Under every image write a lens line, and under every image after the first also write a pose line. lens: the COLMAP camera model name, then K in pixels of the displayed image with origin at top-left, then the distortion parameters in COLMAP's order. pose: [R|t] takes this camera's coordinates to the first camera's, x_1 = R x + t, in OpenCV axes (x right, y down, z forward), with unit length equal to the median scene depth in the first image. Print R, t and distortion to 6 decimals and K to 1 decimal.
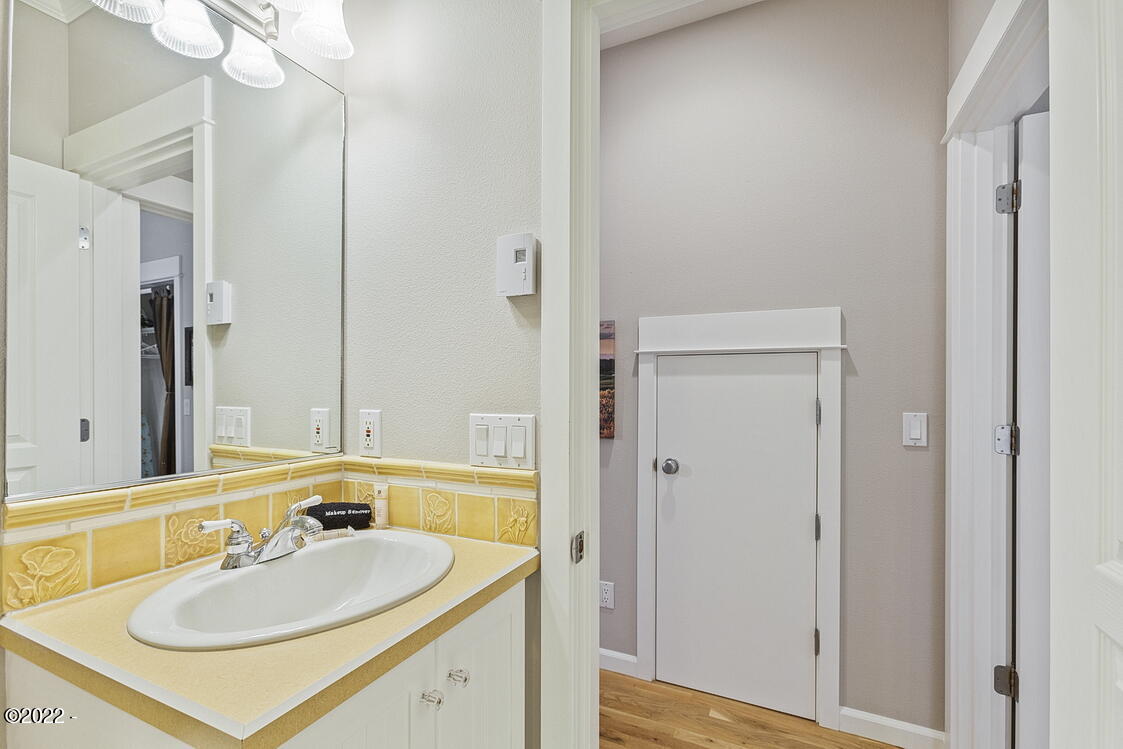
lens RADIAL K [[499.2, 0, 562.0], [0, 499.2, 383.0], [0, 0, 1]] dist [-0.003891, 0.004375]
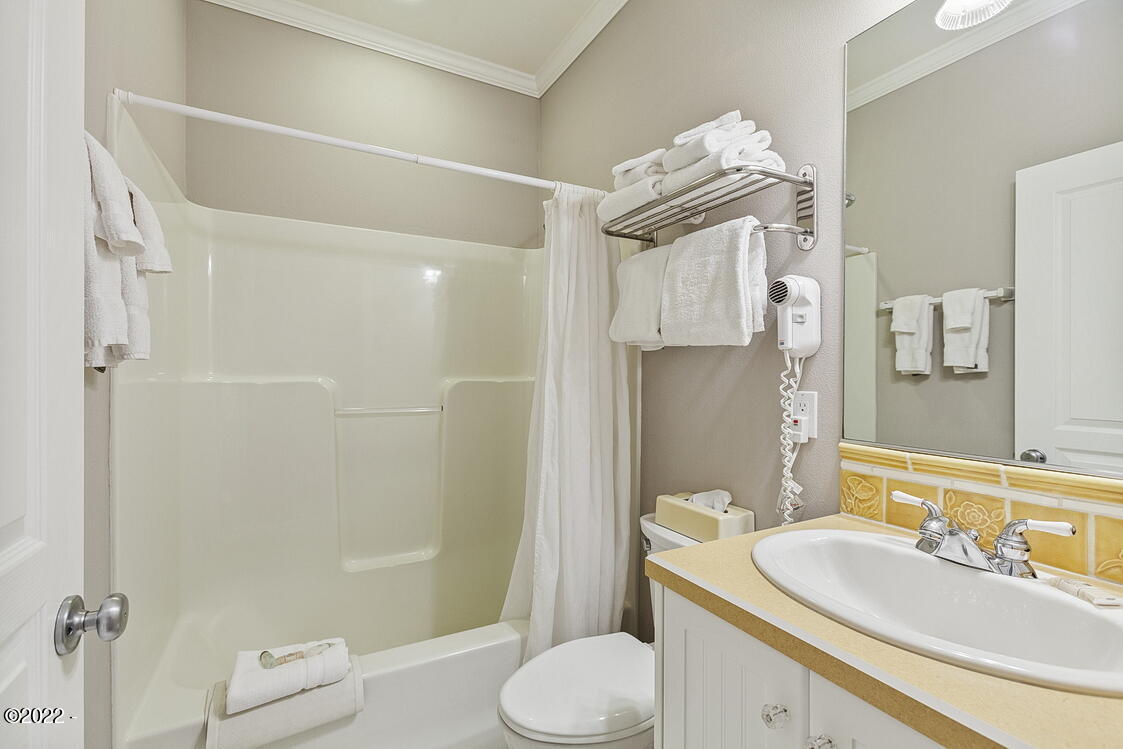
lens RADIAL K [[499.2, 0, 557.5], [0, 499.2, 375.9], [0, 0, 1]] dist [-0.003891, 0.004375]
pose [[-0.577427, 0.003684, -0.816434, 0.640930], [0.001303, 0.999993, 0.003591, 0.026351], [0.816442, 0.001010, -0.577427, 1.116679]]
